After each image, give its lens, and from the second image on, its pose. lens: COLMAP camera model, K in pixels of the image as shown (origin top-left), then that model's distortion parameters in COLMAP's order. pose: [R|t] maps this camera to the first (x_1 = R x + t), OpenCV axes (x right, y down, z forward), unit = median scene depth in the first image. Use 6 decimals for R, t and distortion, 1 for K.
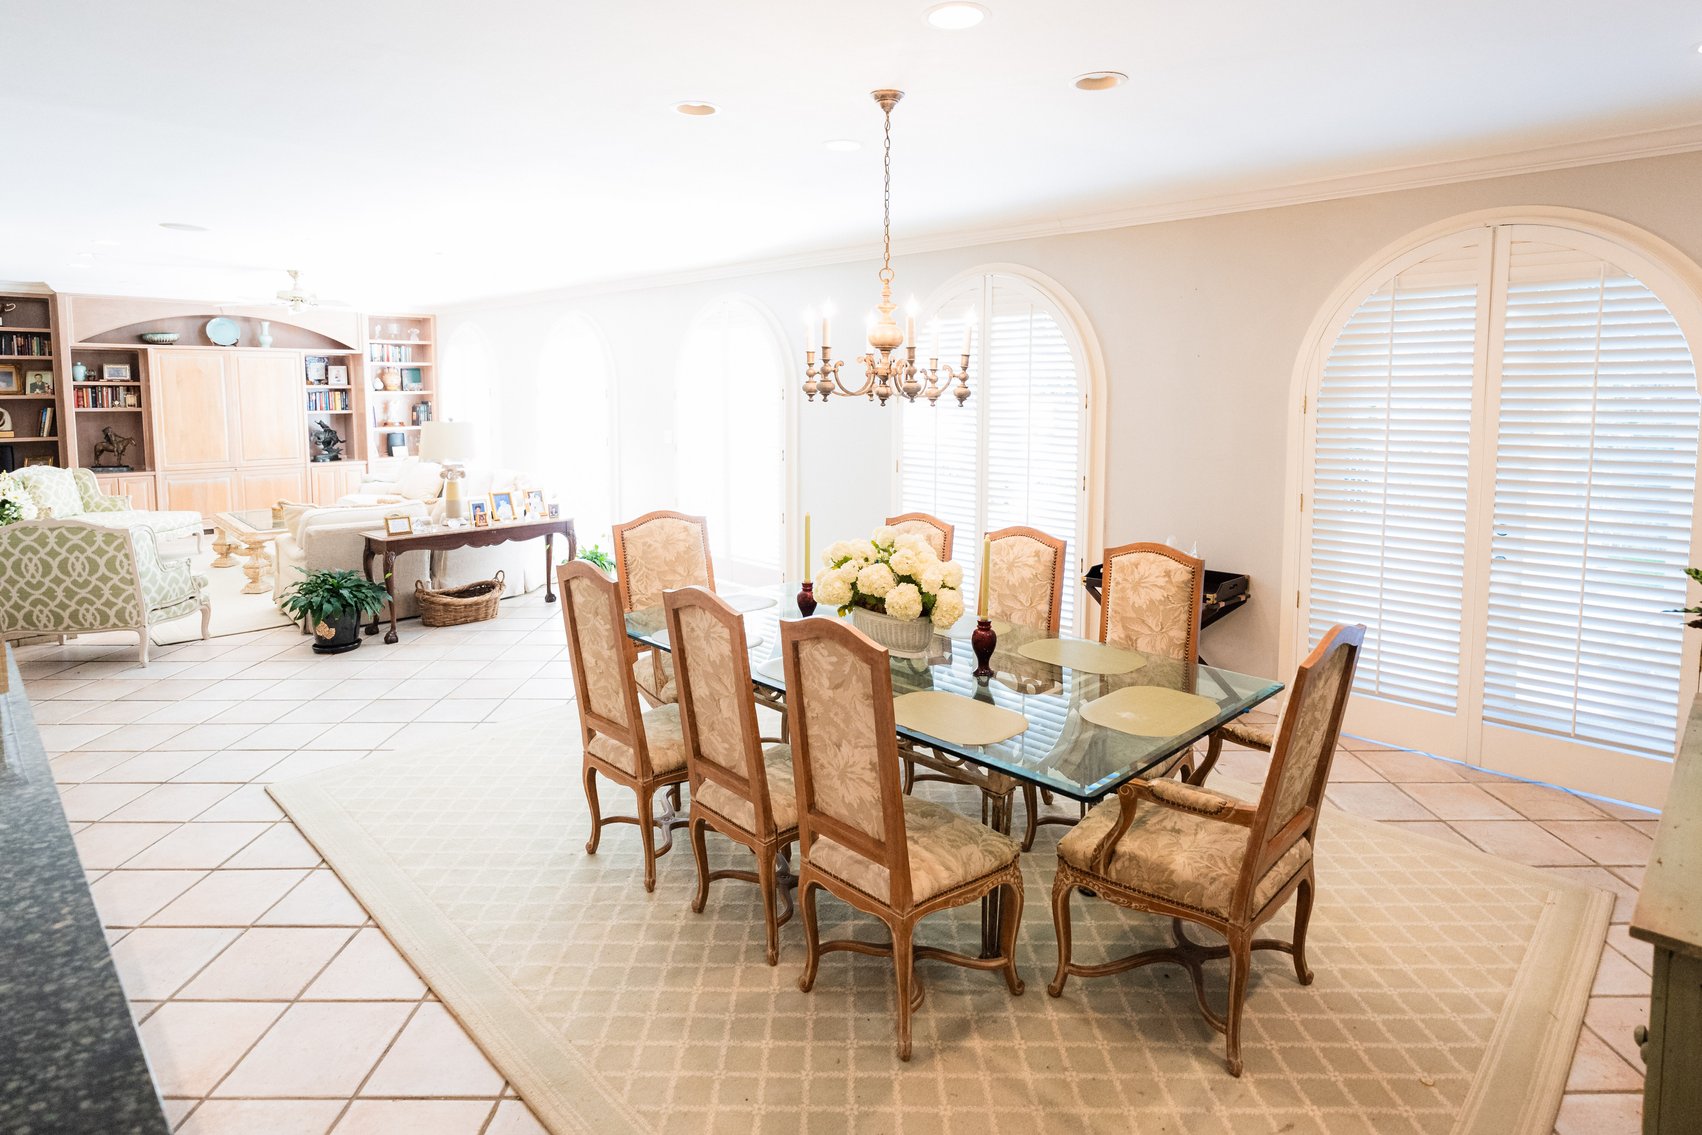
lens RADIAL K [[865.6, 0, 852.1], [0, 865.6, 476.8], [0, 0, 1]] dist [0.009655, 0.000208]
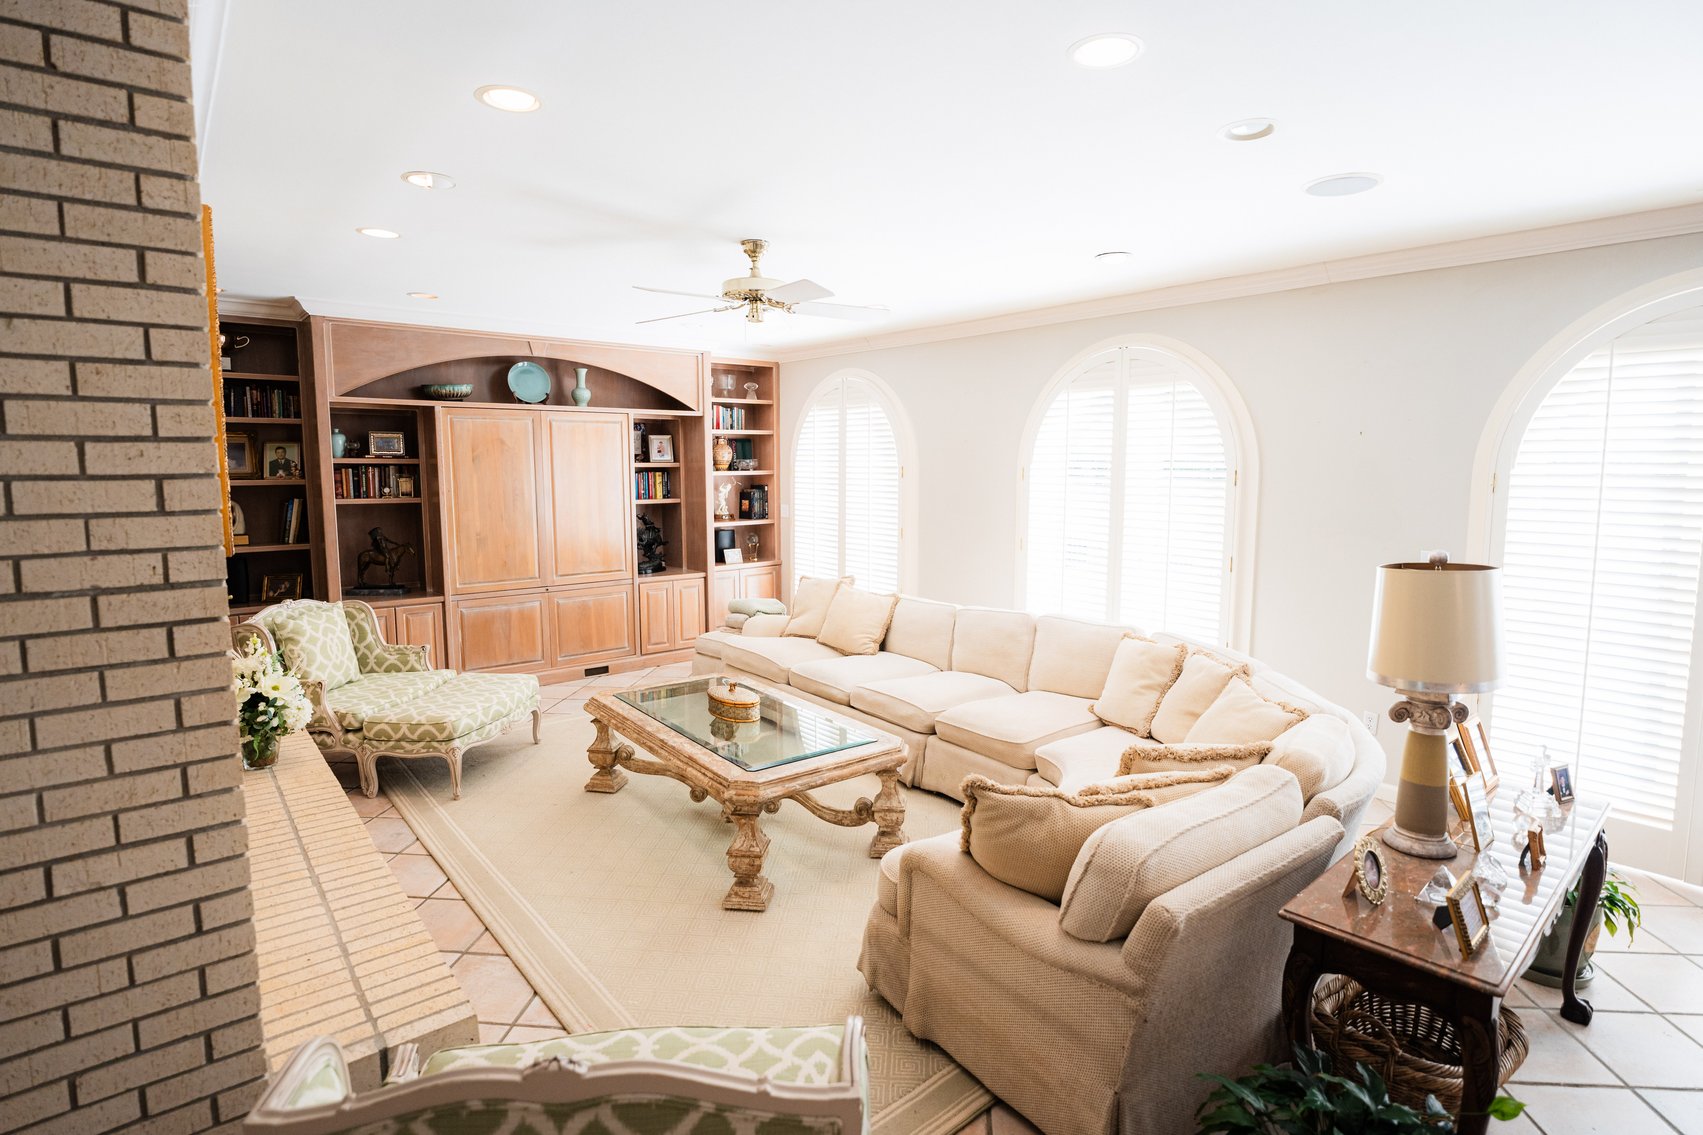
lens RADIAL K [[797.1, 0, 851.5], [0, 797.1, 567.5], [0, 0, 1]] dist [-0.001386, 0.000335]
pose [[0.995942, 0.009093, -0.089535, -0.438039], [-0.006928, 0.999677, 0.024460, -0.043648], [0.089728, -0.023741, 0.995683, 0.429021]]
